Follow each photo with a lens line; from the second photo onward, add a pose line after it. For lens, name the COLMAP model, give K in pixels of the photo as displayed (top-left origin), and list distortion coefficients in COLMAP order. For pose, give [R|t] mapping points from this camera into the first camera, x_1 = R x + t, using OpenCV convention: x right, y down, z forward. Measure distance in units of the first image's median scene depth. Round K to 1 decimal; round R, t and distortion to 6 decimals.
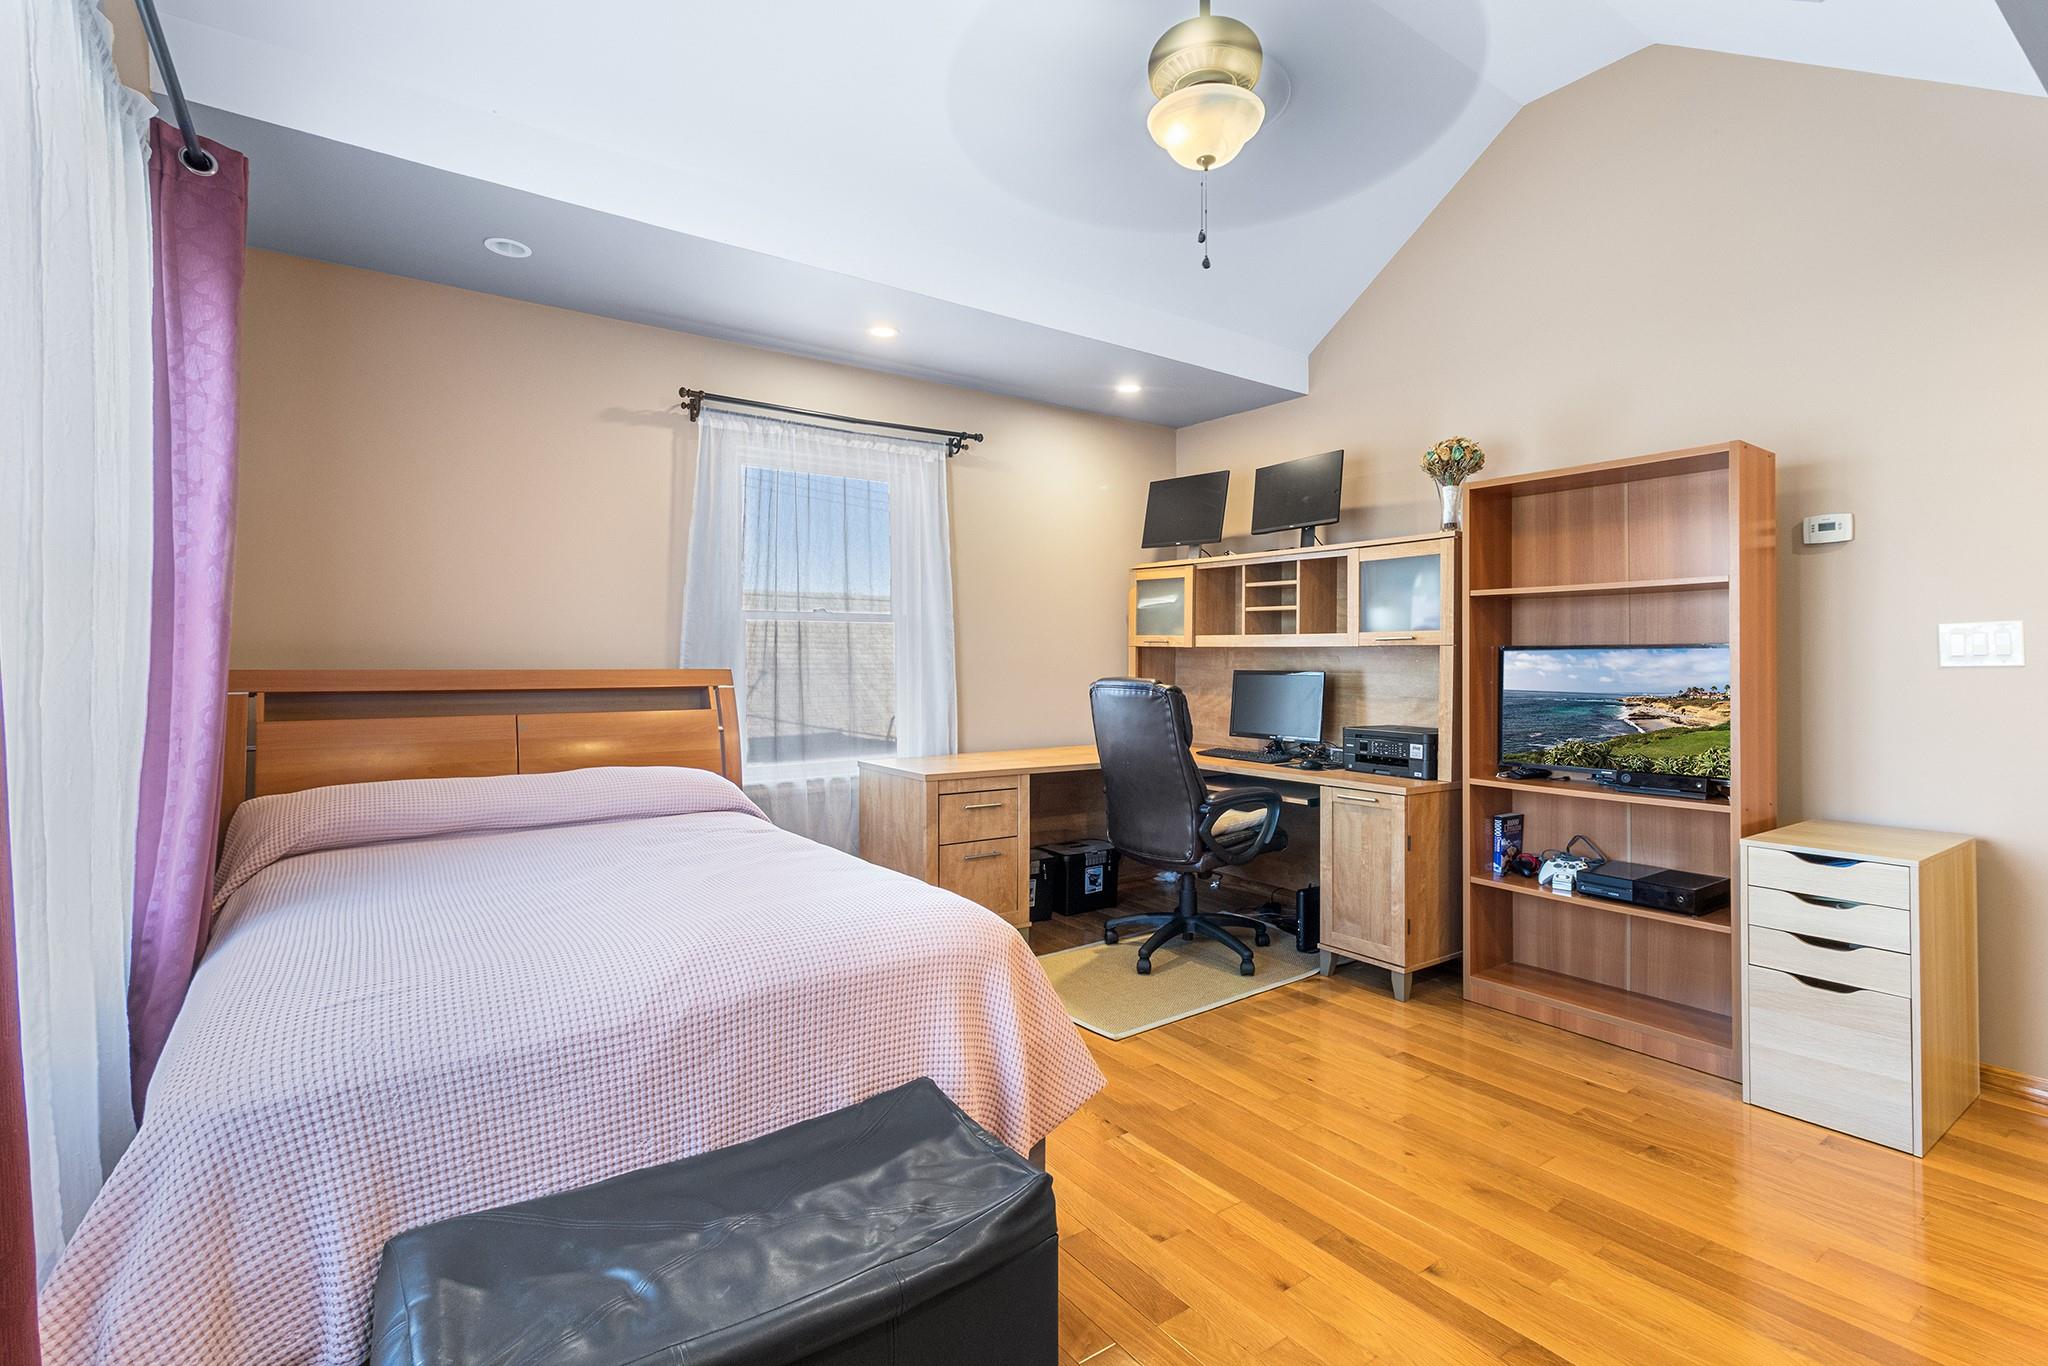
lens RADIAL K [[955.4, 0, 1058.7], [0, 955.4, 661.3], [0, 0, 1]] dist [0.001196, 0.000065]
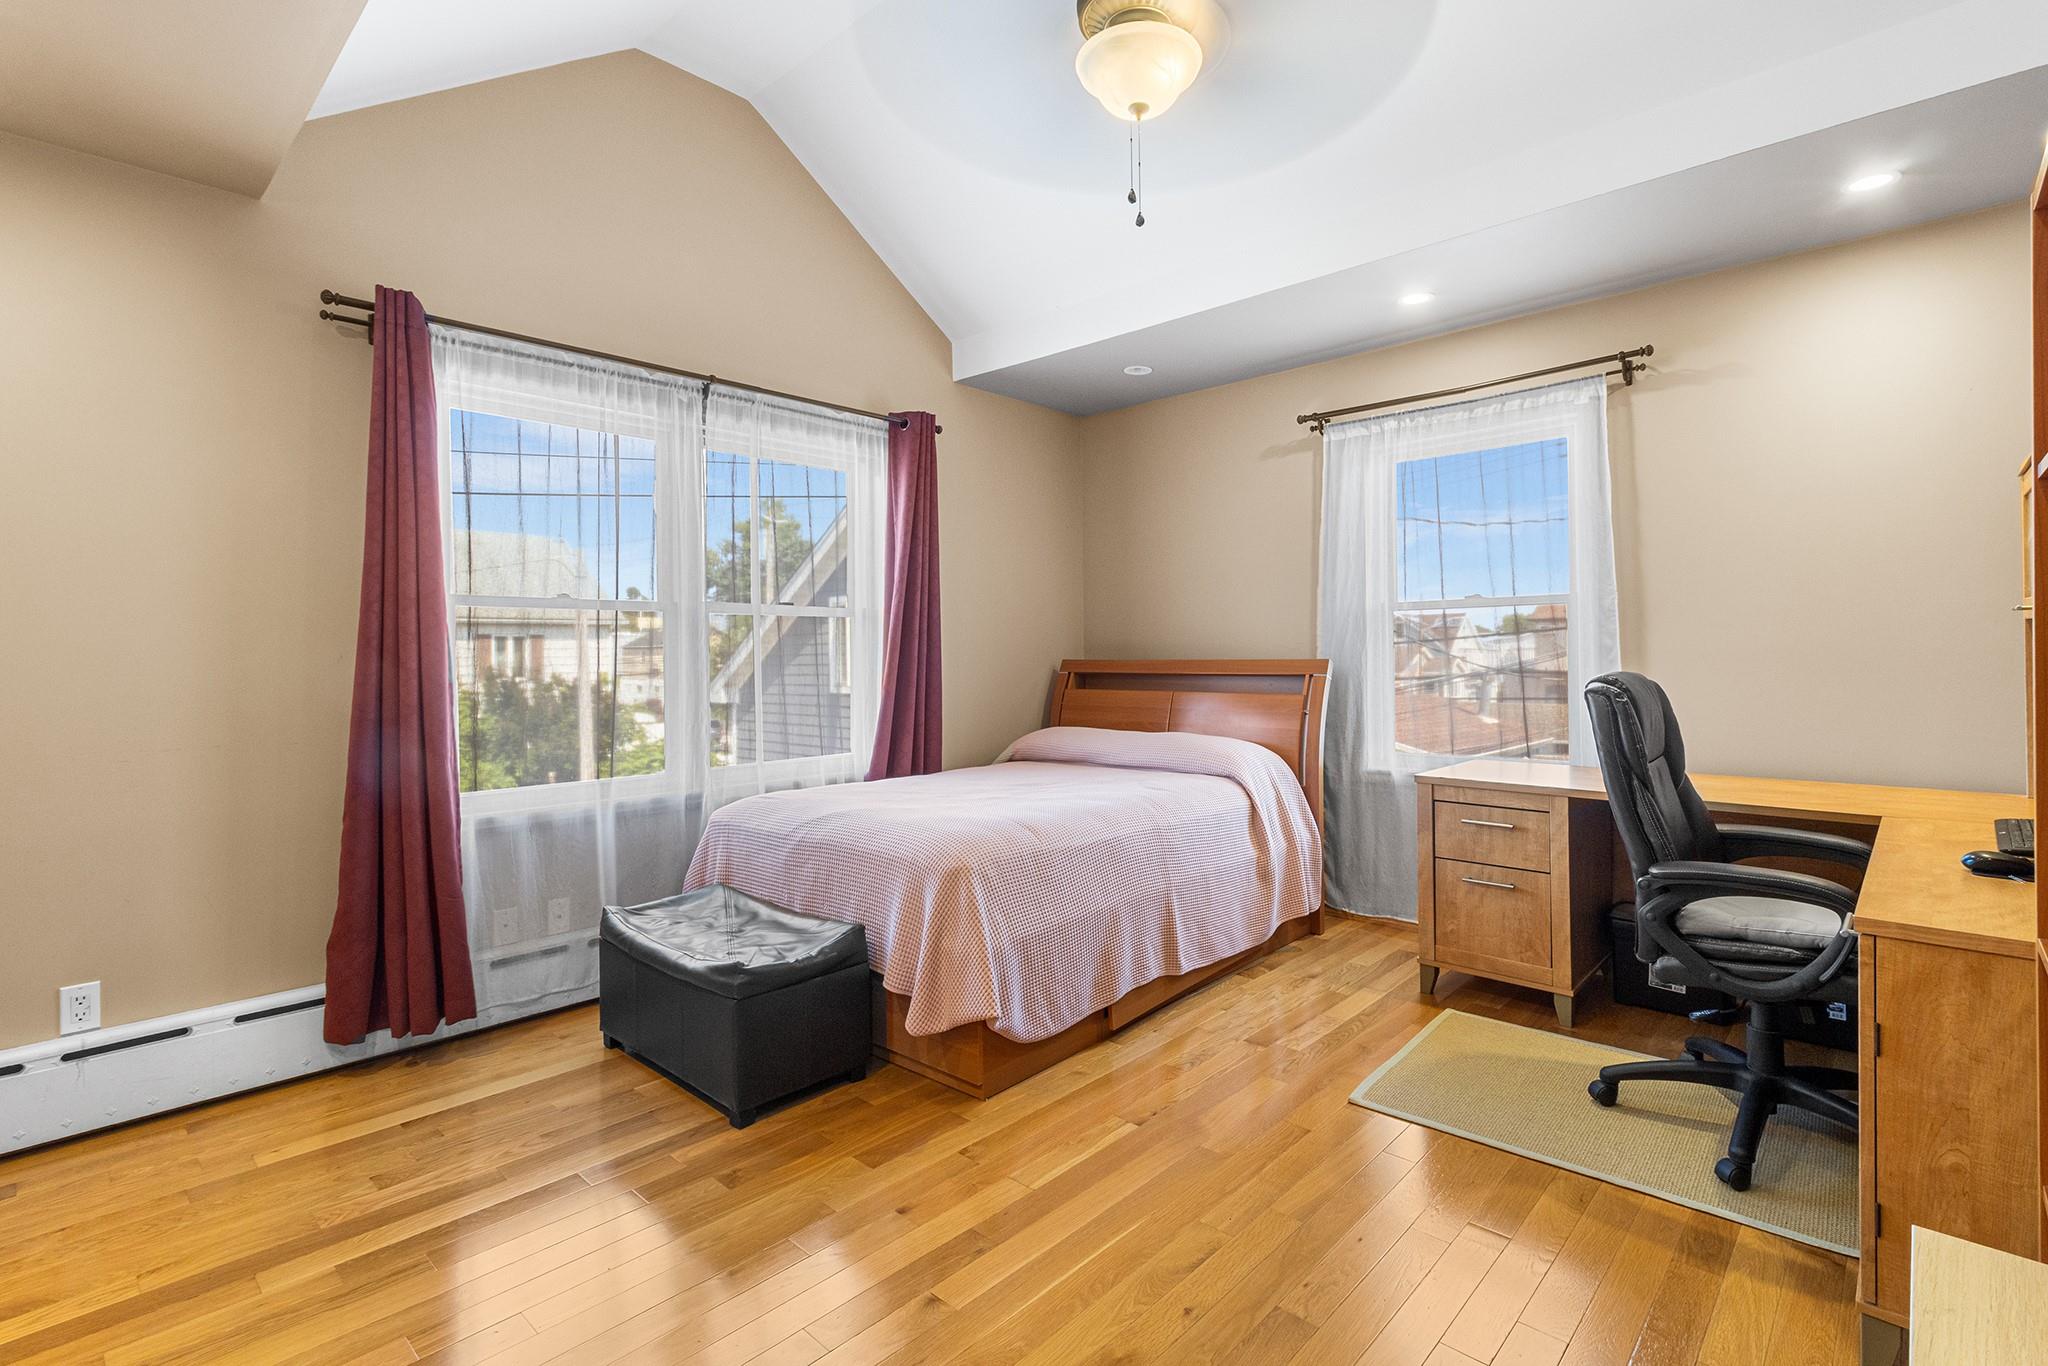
lens RADIAL K [[955.4, 0, 1058.7], [0, 955.4, 661.3], [0, 0, 1]] dist [0.001196, 0.000065]
pose [[0.192467, 0.003012, -0.981299, 0.675982], [0.008890, 0.999949, 0.004812, 0.002364], [0.981263, -0.009650, 0.192430, 0.478915]]
